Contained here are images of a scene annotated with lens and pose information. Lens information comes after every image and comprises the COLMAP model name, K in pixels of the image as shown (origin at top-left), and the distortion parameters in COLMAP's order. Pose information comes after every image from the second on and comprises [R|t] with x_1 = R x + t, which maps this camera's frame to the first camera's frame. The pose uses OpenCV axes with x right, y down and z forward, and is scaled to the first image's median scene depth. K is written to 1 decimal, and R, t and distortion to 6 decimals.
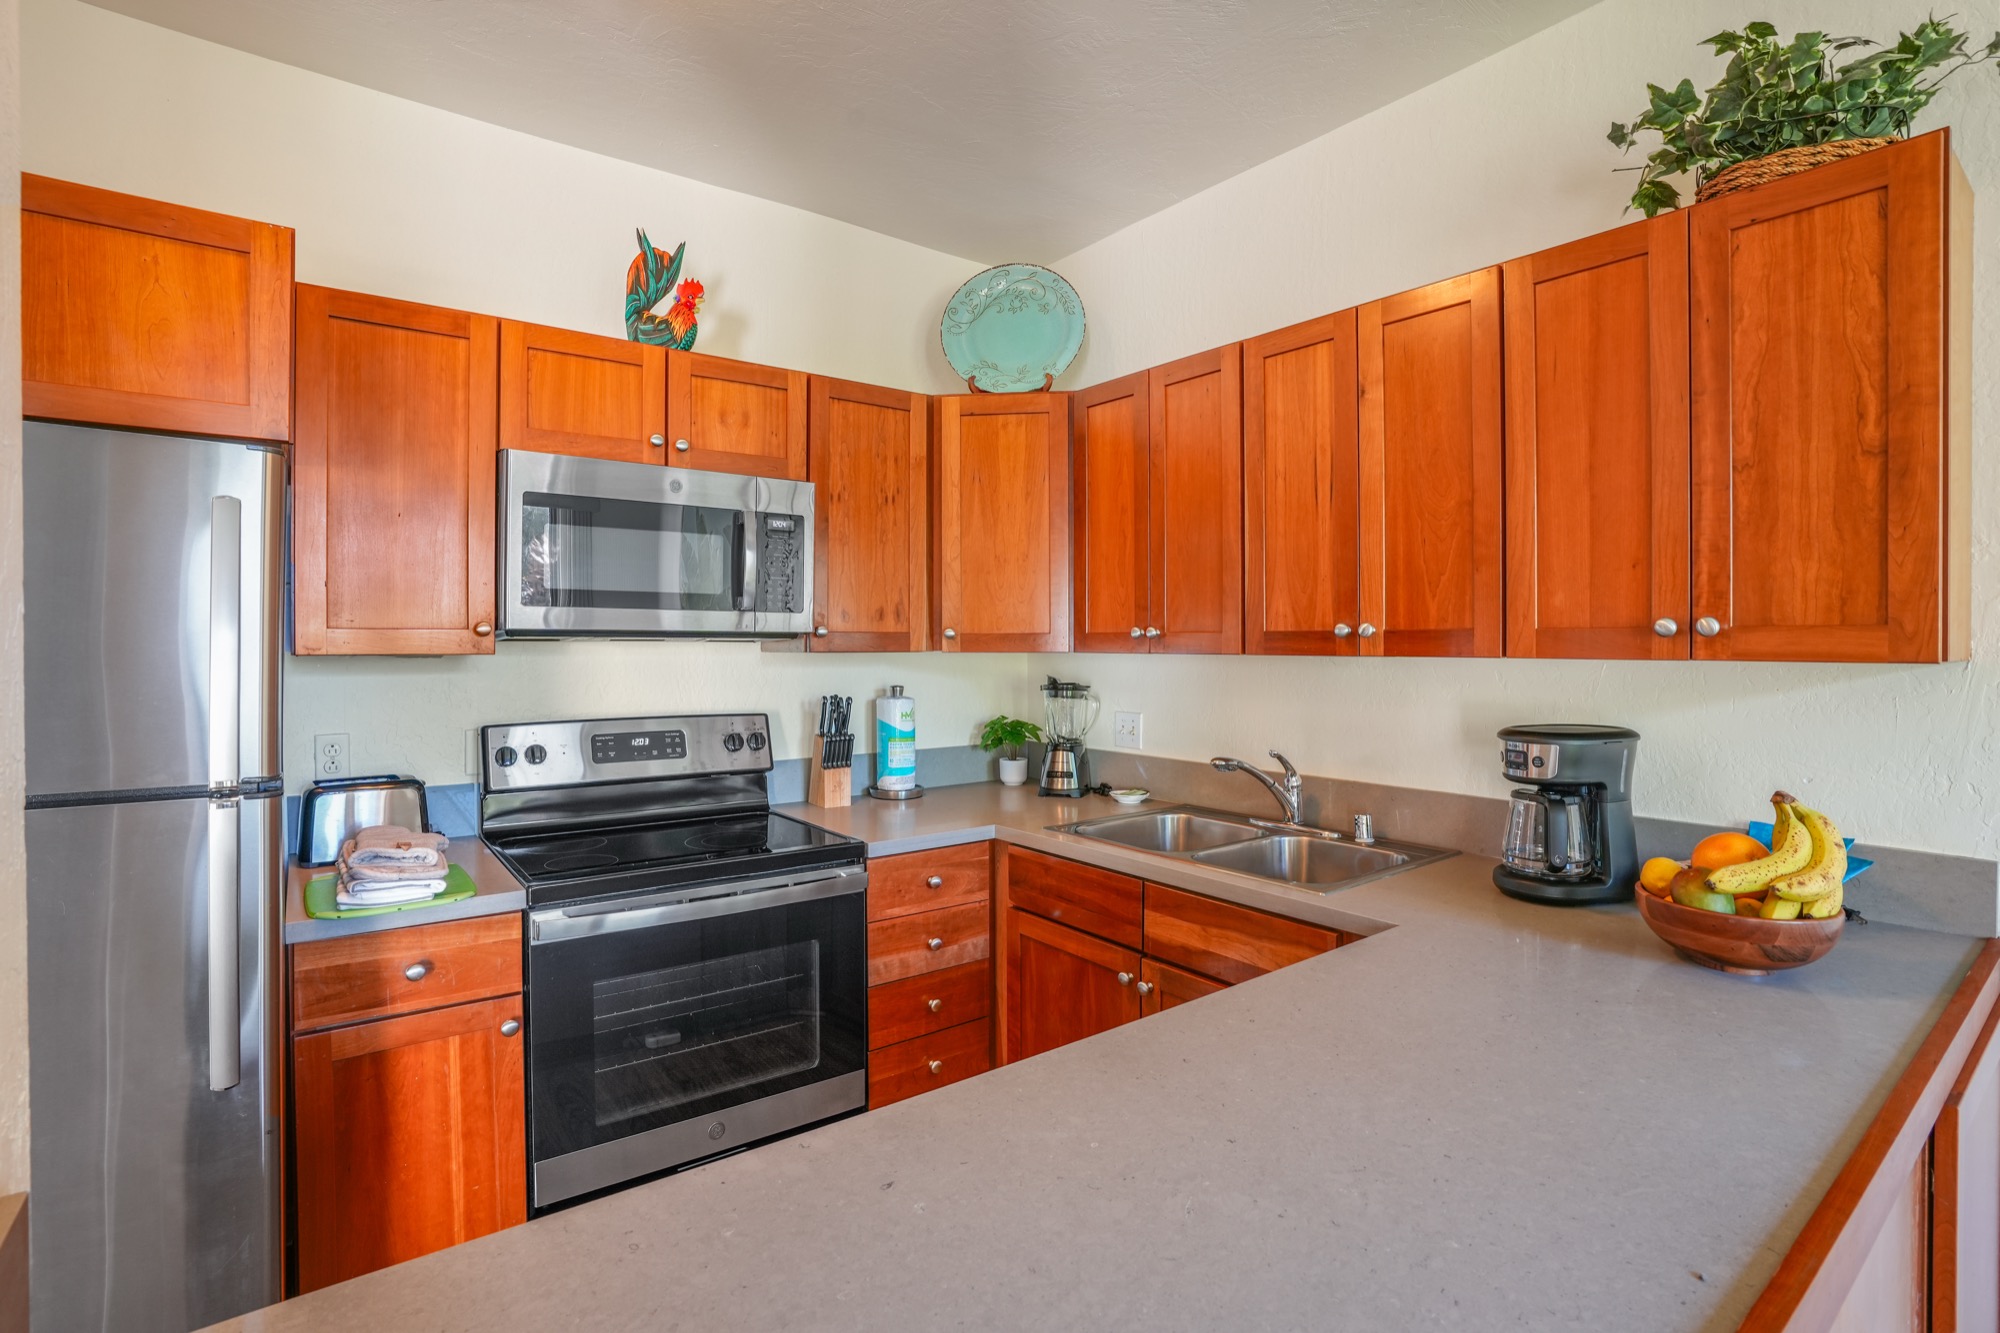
lens RADIAL K [[941.4, 0, 999.4], [0, 941.4, 650.3], [0, 0, 1]] dist [-0.013799, 0.000019]
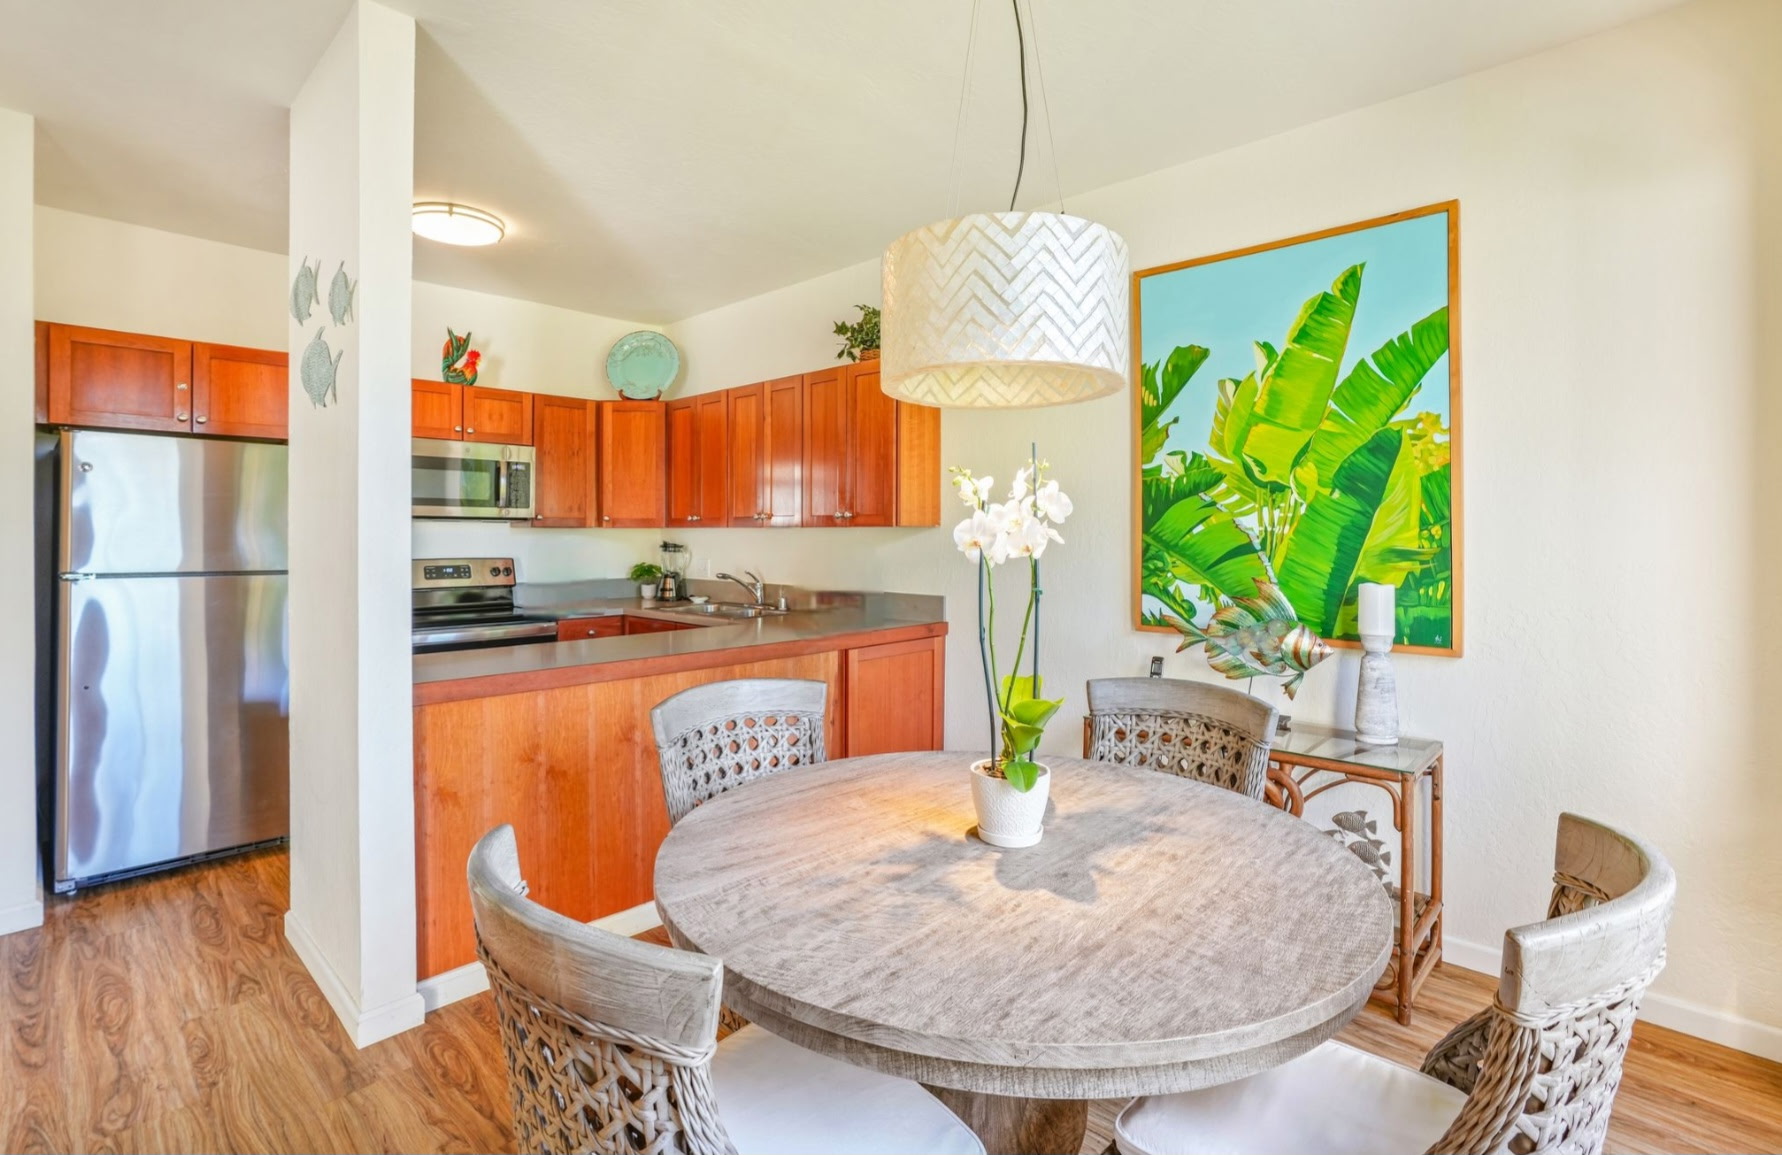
lens RADIAL K [[808.9, 0, 839.0], [0, 808.9, 537.2], [0, 0, 1]] dist [0.000893, 0.000134]
pose [[0.993038, -0.000505, 0.117795, 0.254370], [0.000930, 0.999993, -0.003556, 0.030648], [-0.117792, 0.003641, 0.993032, -0.844432]]
